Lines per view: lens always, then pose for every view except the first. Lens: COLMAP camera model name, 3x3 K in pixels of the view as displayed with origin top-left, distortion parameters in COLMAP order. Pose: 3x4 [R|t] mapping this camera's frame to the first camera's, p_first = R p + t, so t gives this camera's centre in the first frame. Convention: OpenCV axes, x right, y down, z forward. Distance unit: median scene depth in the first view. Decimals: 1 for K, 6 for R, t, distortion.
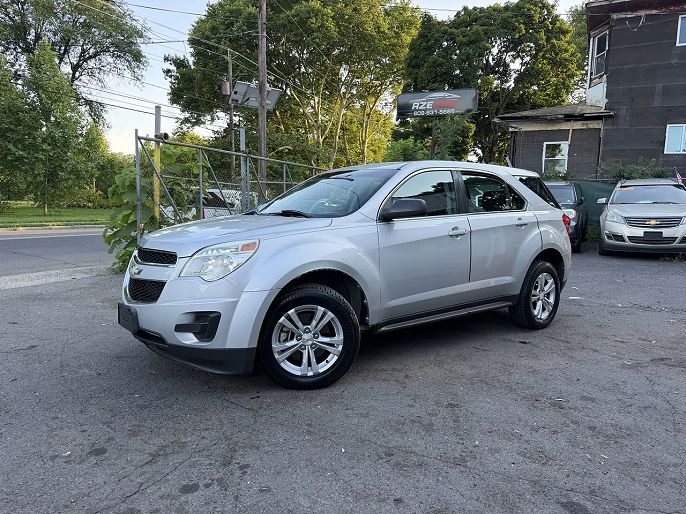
lens RADIAL K [[489.2, 0, 343.0], [0, 489.2, 257.0], [0, 0, 1]] dist [0.051859, -0.074984]
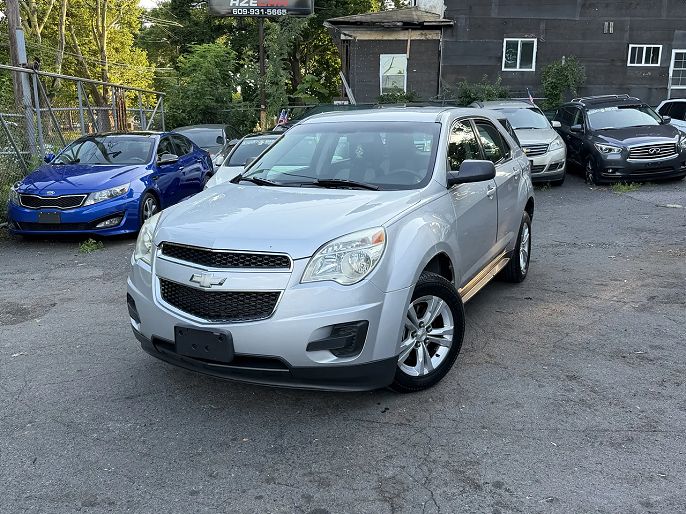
lens RADIAL K [[625.4, 0, 343.0], [0, 625.4, 257.0], [0, 0, 1]] dist [0.079412, -0.114670]
pose [[0.906716, -0.109622, 0.407246, -0.443604], [0.064507, 0.990314, 0.122947, -0.079929], [-0.416779, -0.085208, 0.905005, 0.040812]]
